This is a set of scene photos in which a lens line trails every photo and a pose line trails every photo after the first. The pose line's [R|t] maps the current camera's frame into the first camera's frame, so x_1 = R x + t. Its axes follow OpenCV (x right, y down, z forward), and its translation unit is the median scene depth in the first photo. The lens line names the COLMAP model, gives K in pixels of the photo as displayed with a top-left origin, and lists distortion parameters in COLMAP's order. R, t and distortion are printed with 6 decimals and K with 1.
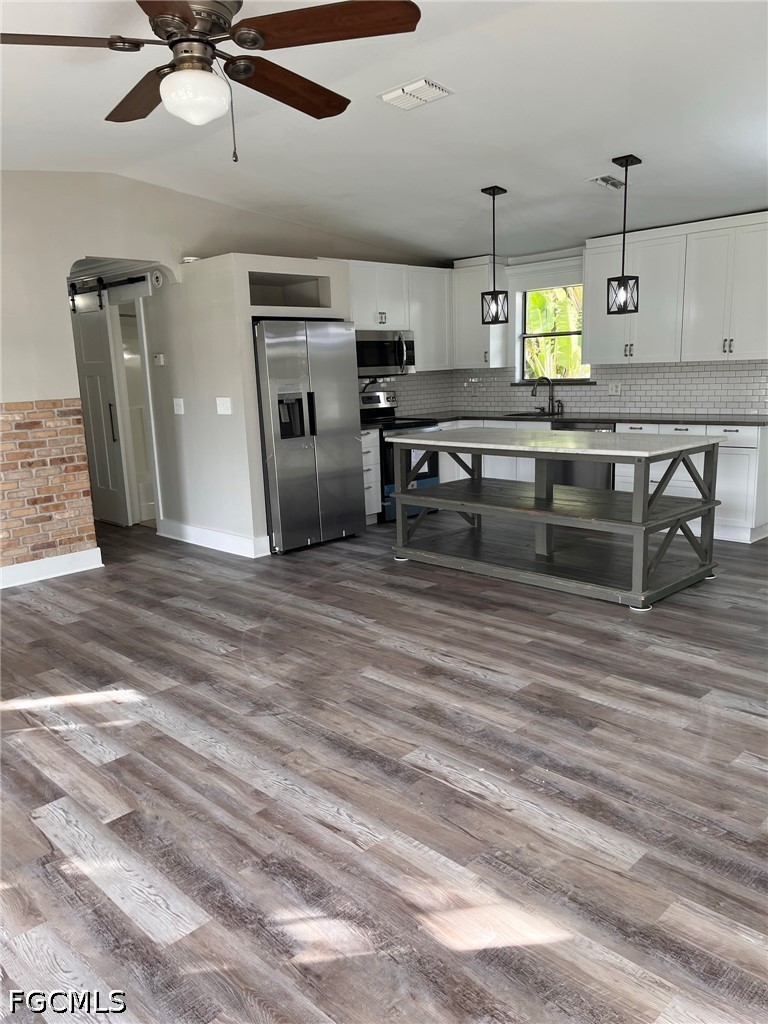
lens RADIAL K [[773.7, 0, 384.0], [0, 773.7, 512.0], [0, 0, 1]] dist [0.093814, -0.112552]
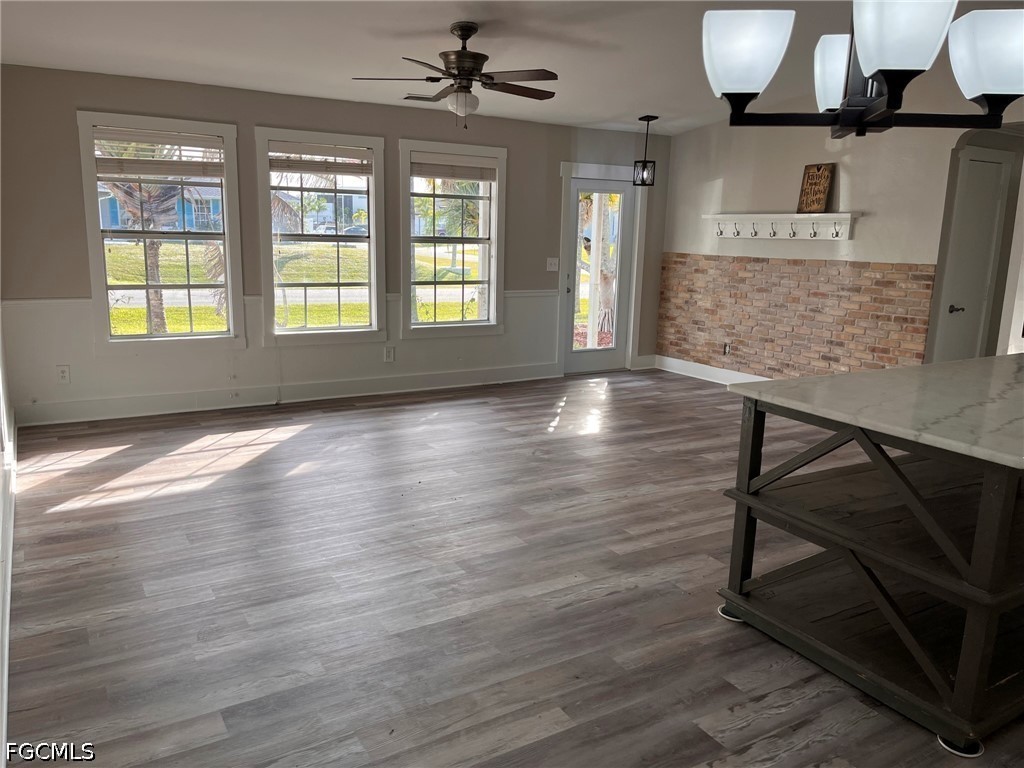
lens RADIAL K [[773.7, 0, 512.0], [0, 773.7, 384.0], [0, 0, 1]] dist [0.093814, -0.112552]
pose [[-0.241595, 0.218702, -0.945411, 0.740950], [-0.199506, 0.942263, 0.268957, -0.160009], [0.949647, 0.253594, -0.184014, 0.677497]]
